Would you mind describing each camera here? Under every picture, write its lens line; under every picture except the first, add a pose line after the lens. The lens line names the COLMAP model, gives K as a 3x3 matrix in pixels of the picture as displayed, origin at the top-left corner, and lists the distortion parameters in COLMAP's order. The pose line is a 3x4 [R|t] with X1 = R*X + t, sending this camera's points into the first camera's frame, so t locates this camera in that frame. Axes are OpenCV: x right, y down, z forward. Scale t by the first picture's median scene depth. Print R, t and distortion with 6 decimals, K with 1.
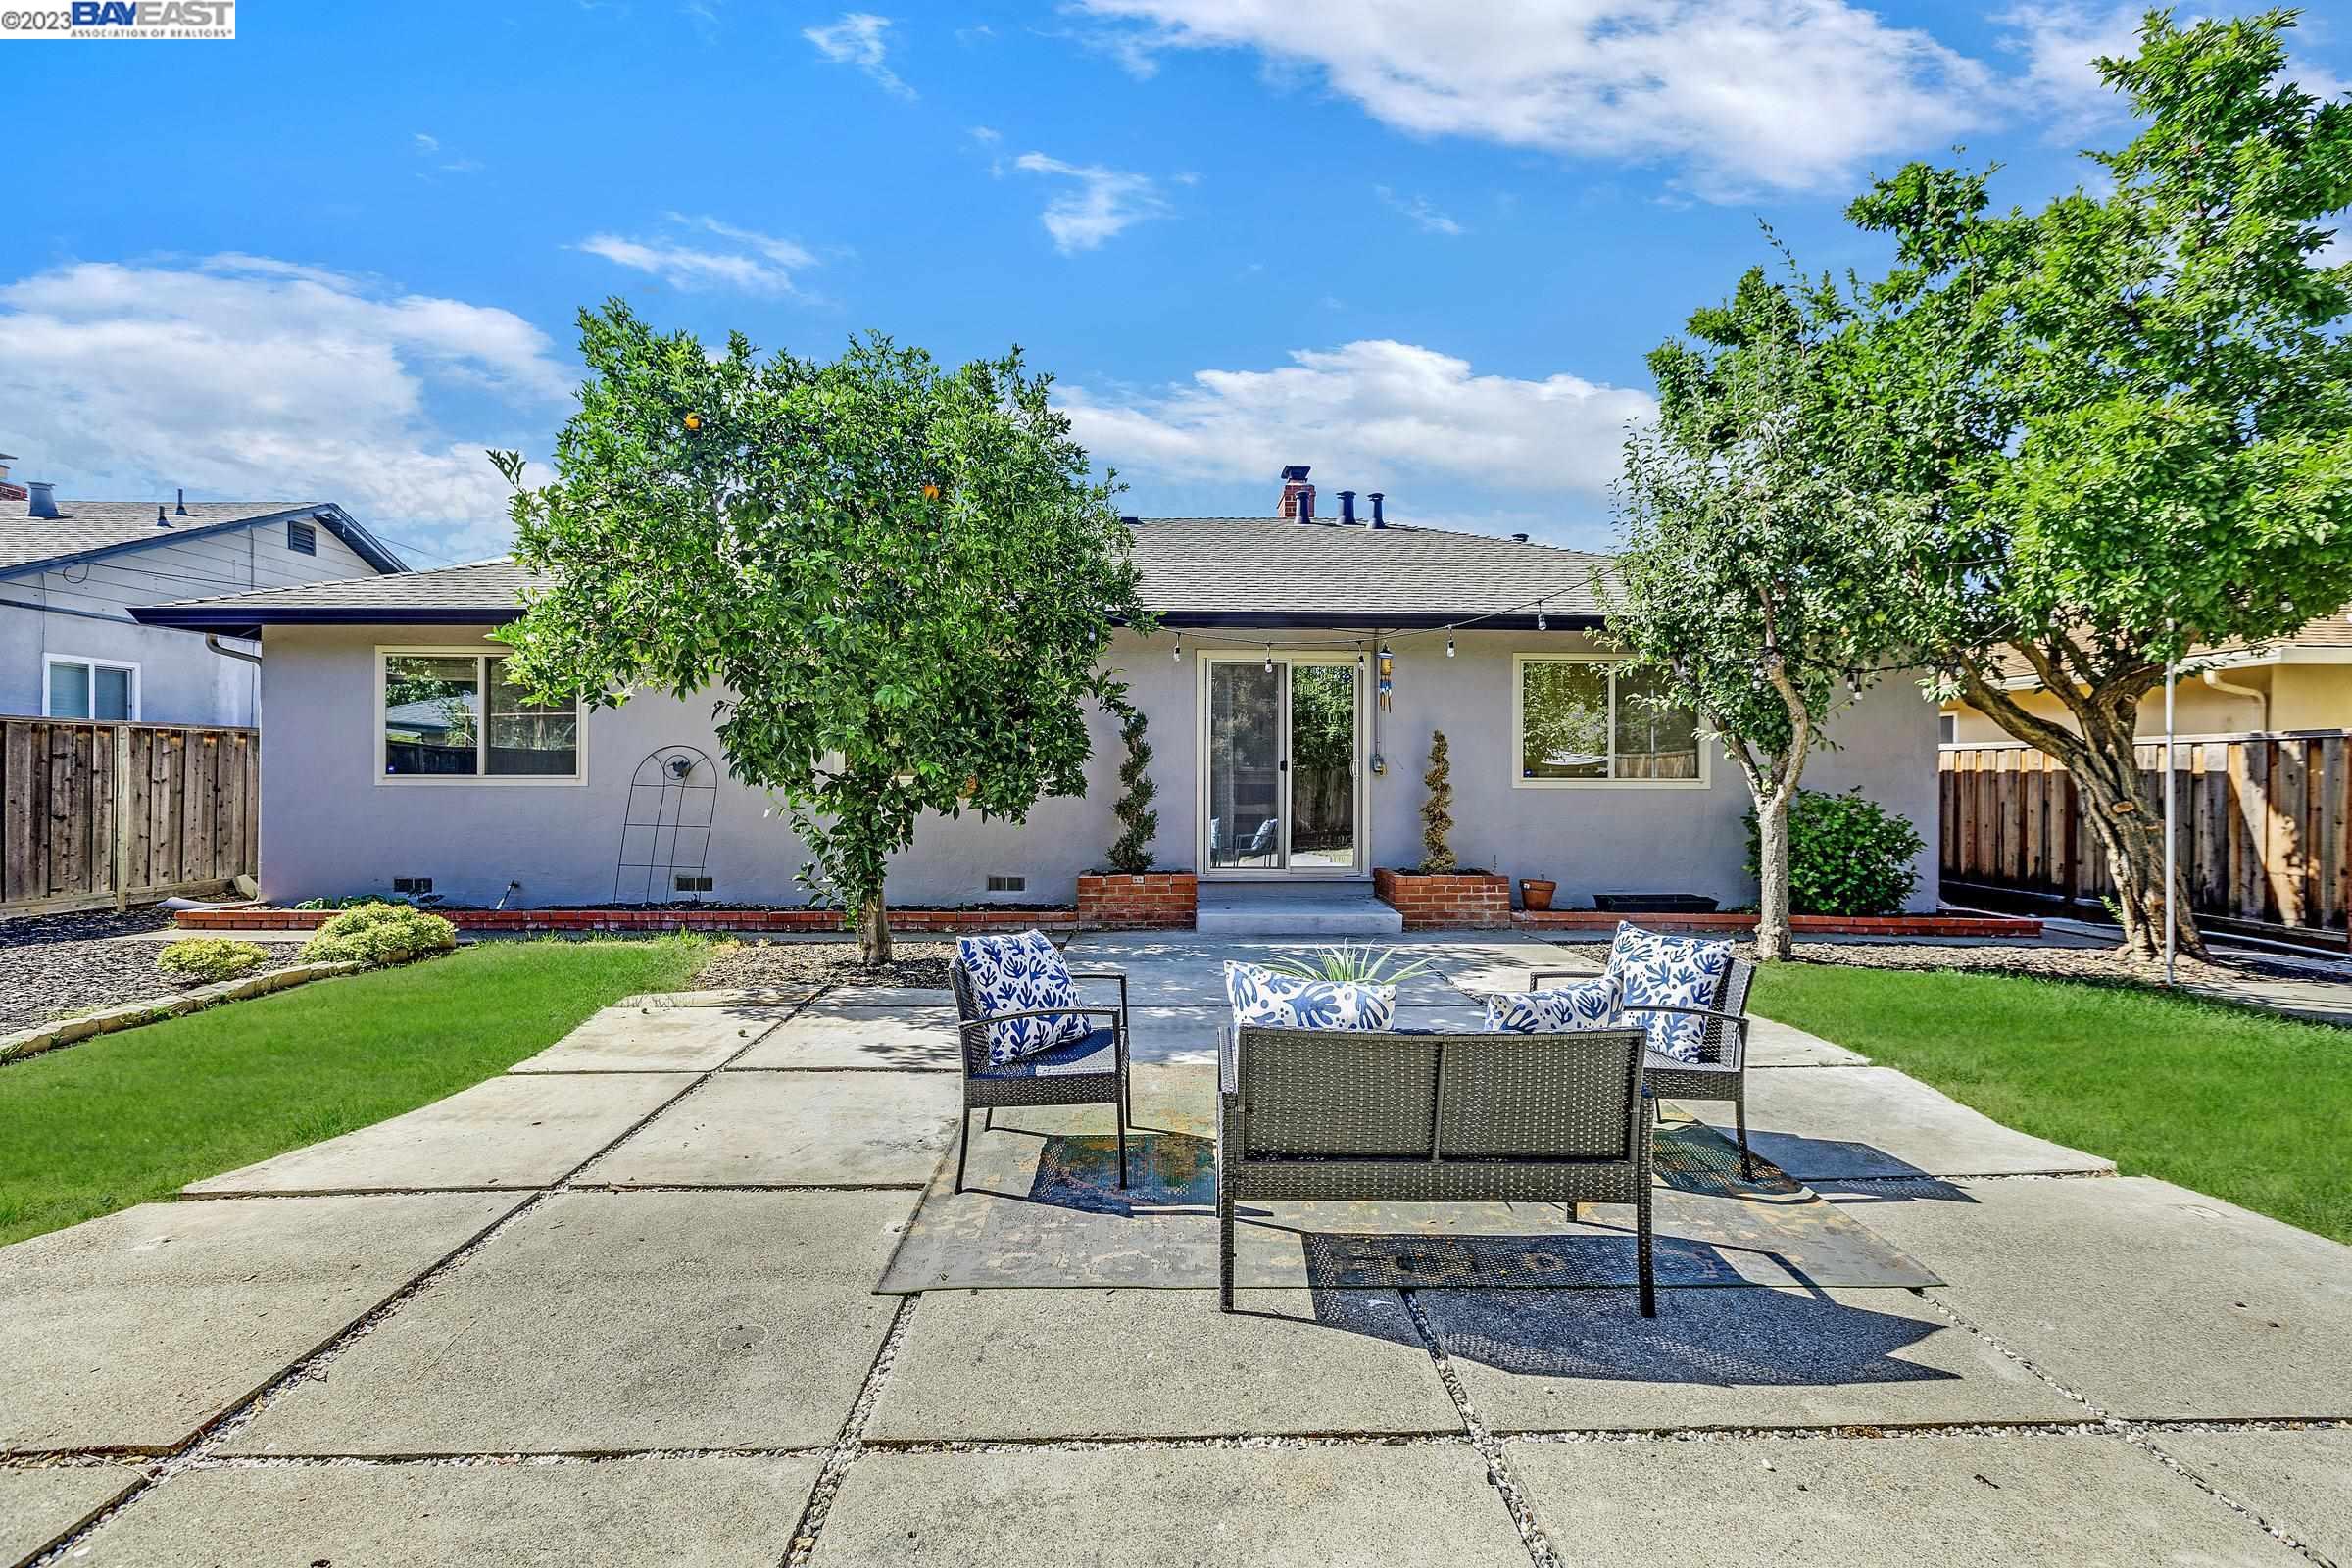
lens RADIAL K [[1047.3, 0, 1169.0], [0, 1047.3, 779.1], [0, 0, 1]] dist [0.006566, -0.001063]
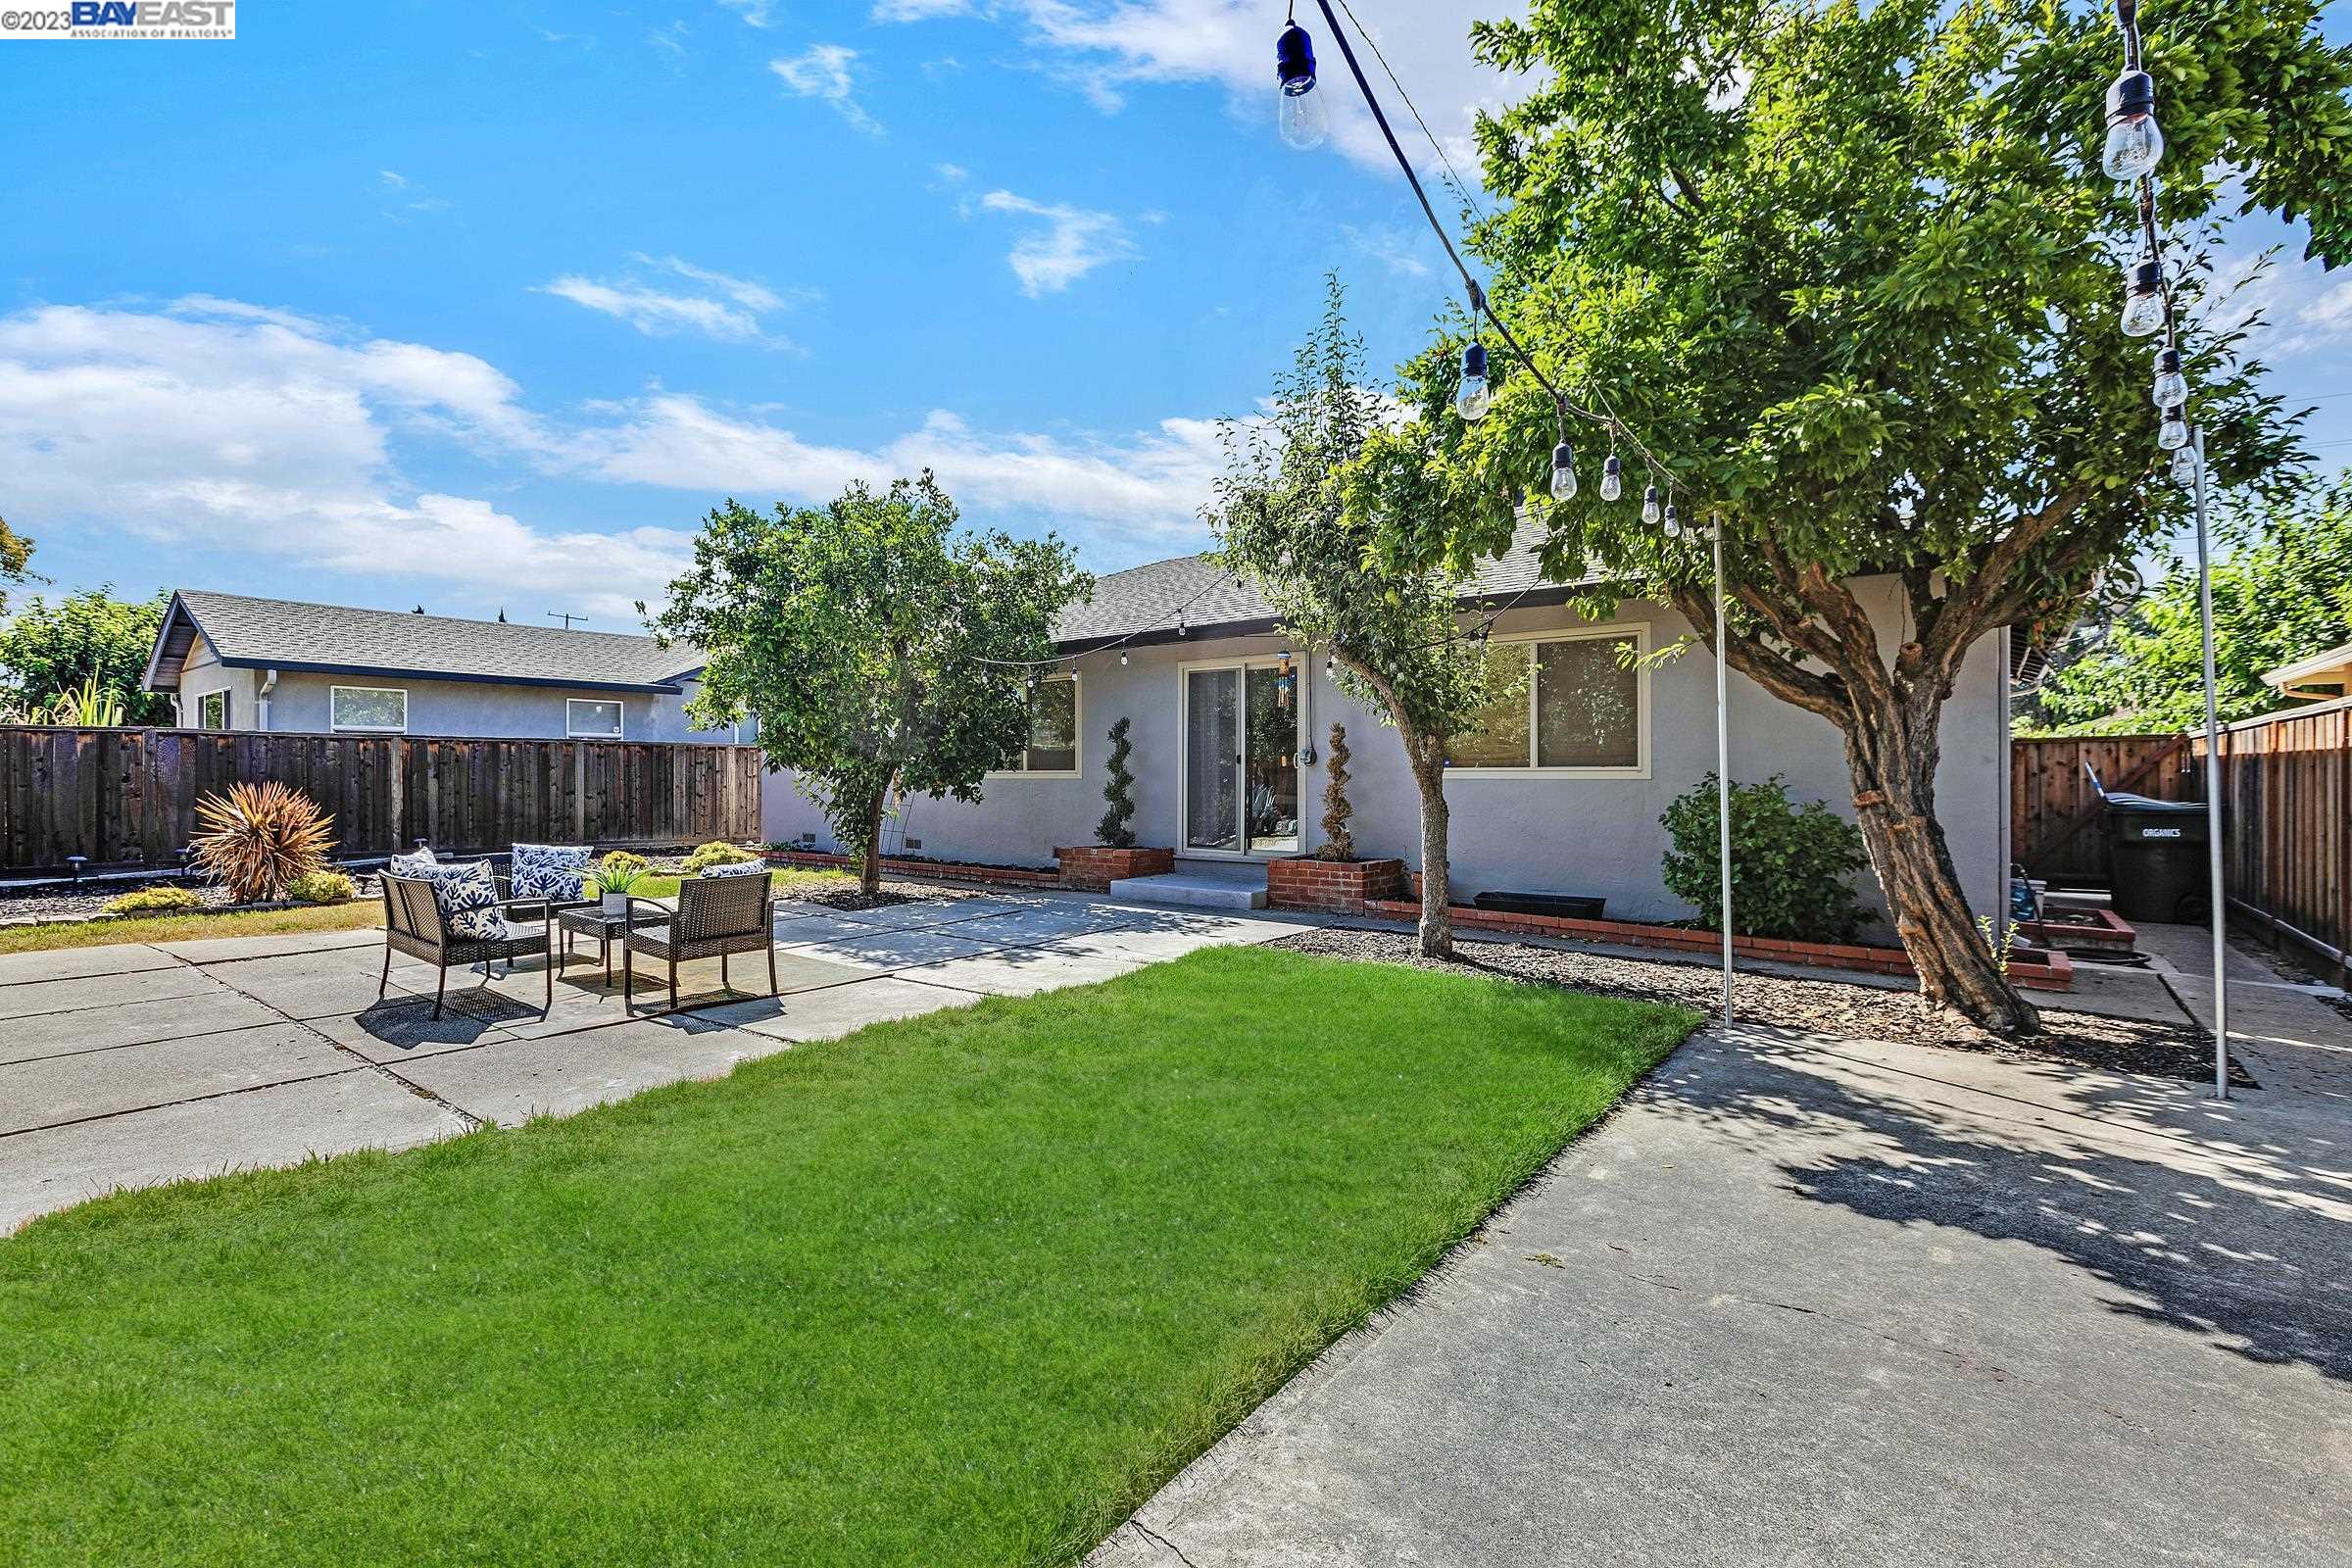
lens RADIAL K [[1047.3, 0, 1159.9], [0, 1047.3, 772.5], [0, 0, 1]] dist [0.006566, -0.001063]
pose [[0.762963, -0.006353, -0.646411, 0.993791], [0.001494, 0.999966, -0.008064, 0.014545], [0.646441, 0.005187, 0.762946, 0.118114]]
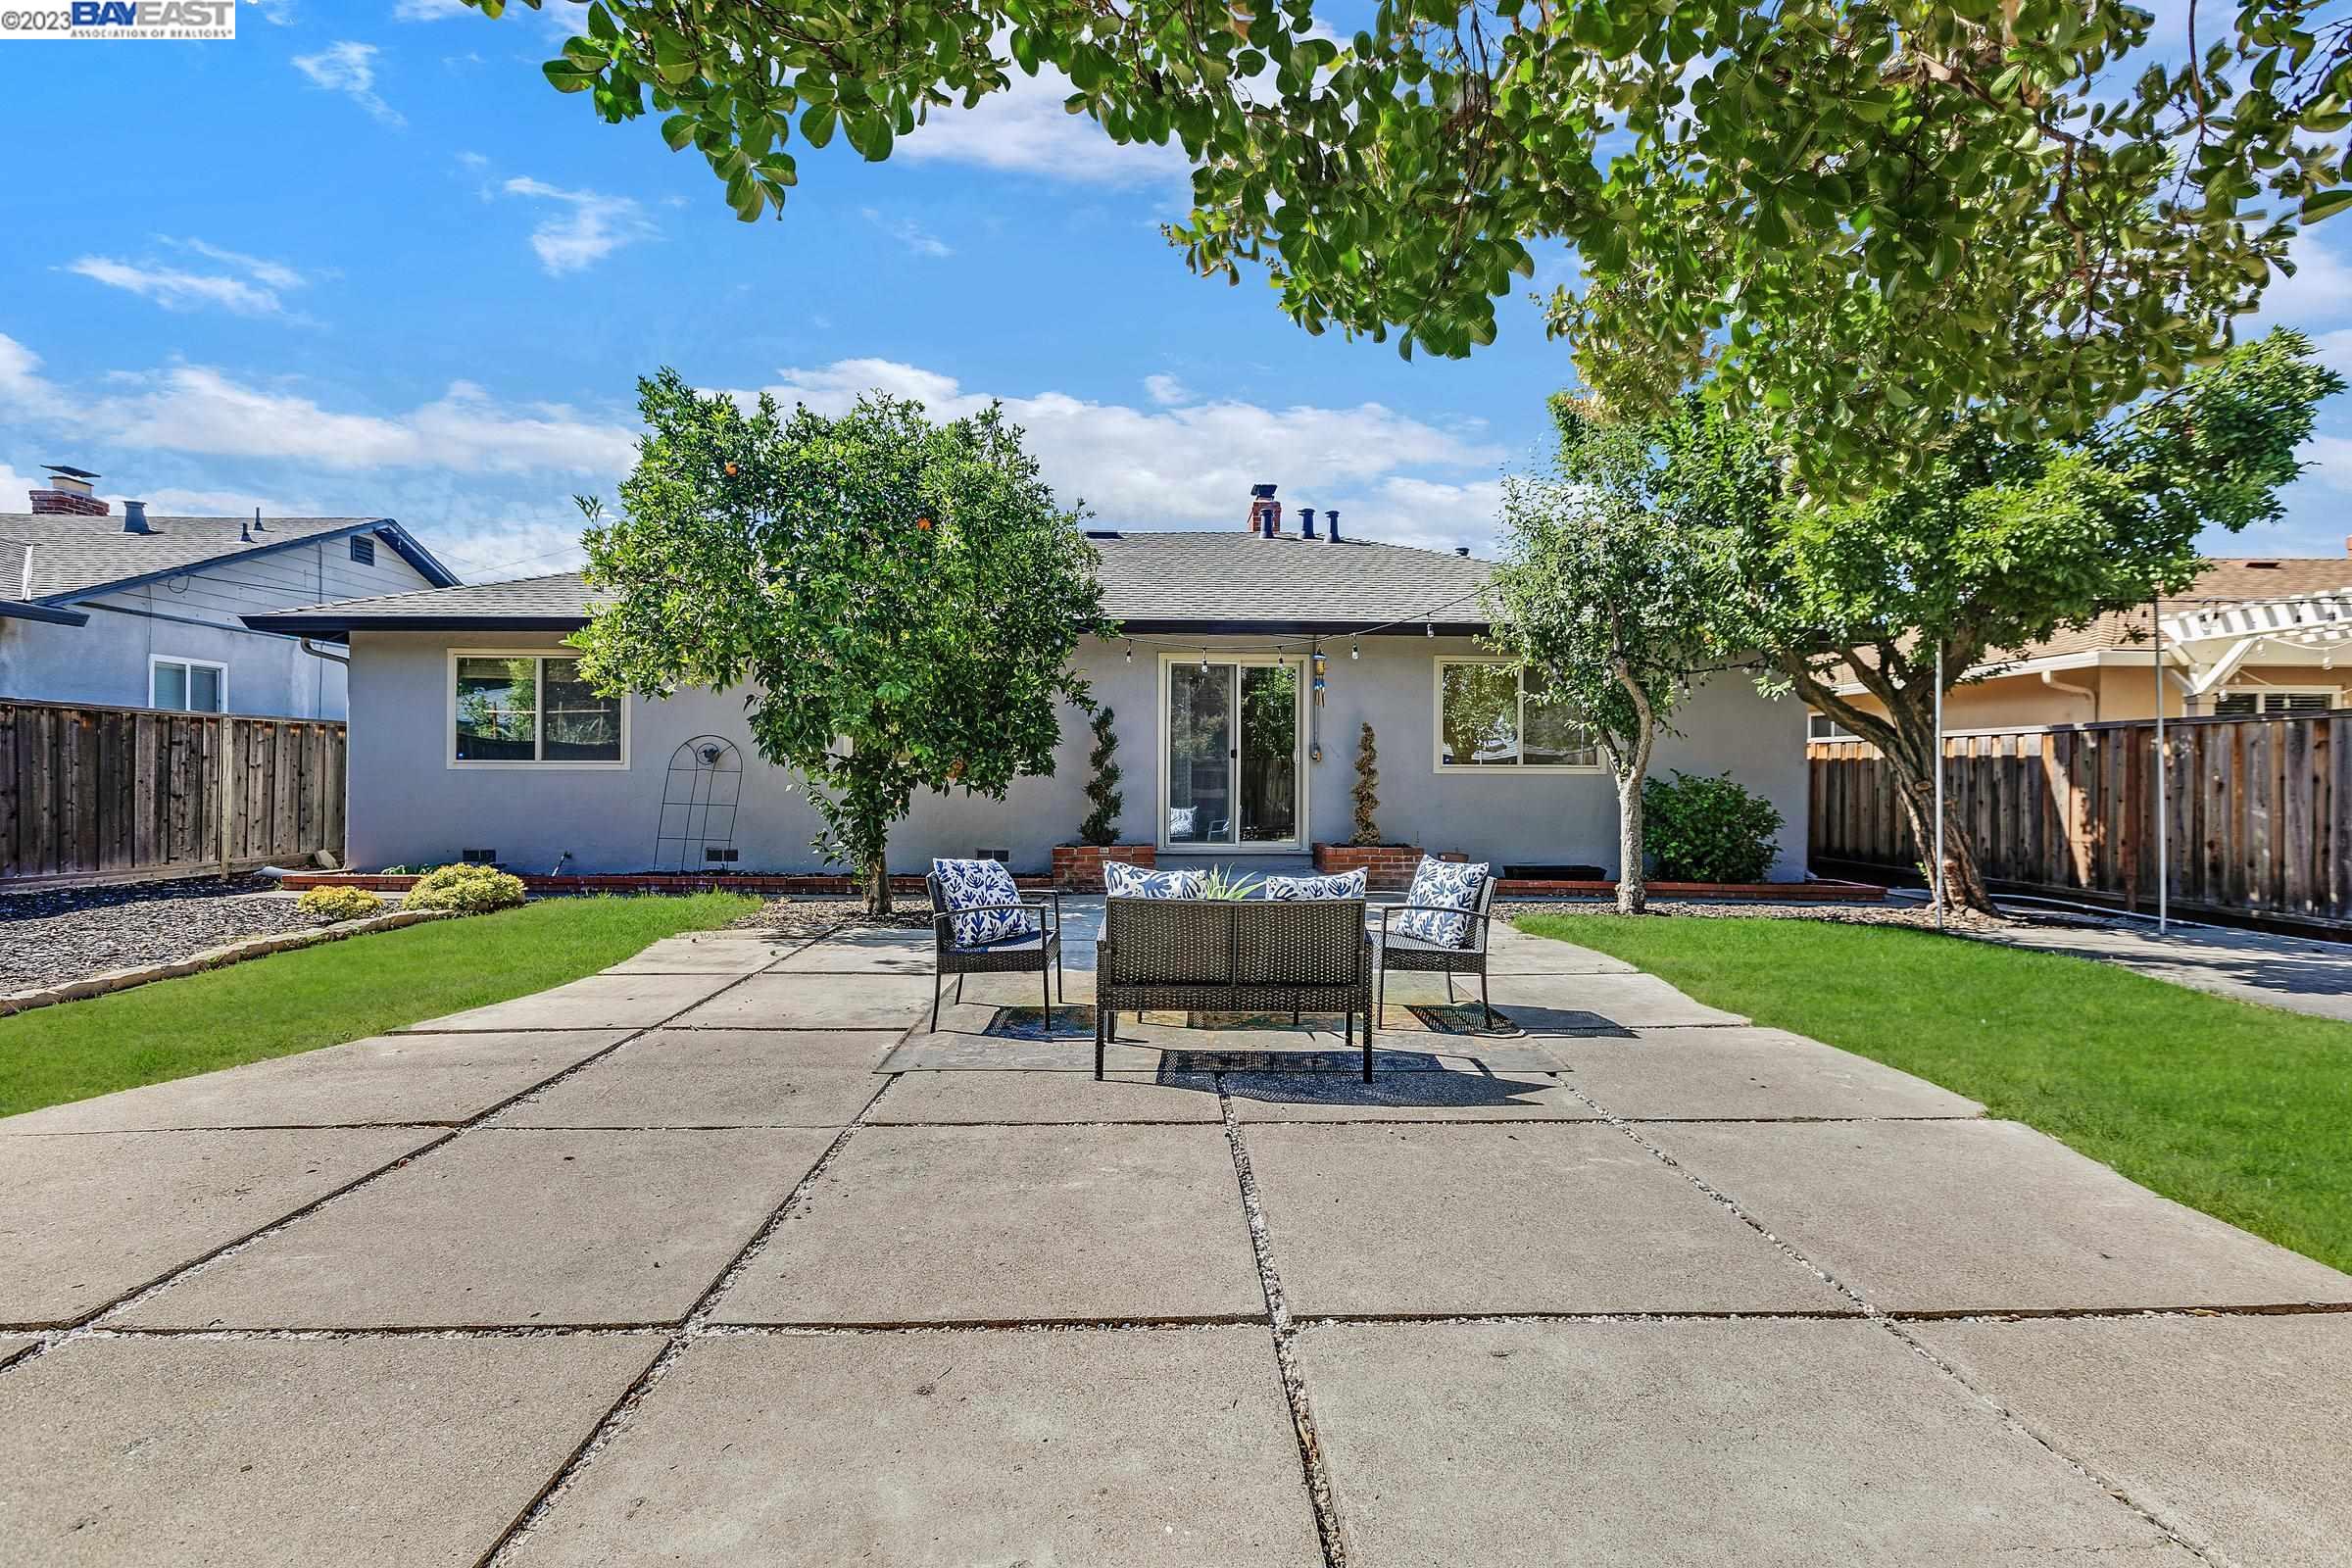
lens RADIAL K [[1047.3, 0, 1173.2], [0, 1047.3, 777.4], [0, 0, 1]] dist [0.006566, -0.001063]
pose [[0.999997, 0.001206, -0.001924, 0.058715], [-0.001210, 0.999997, -0.001983, 0.020802], [0.001922, 0.001985, 0.999996, -0.196091]]
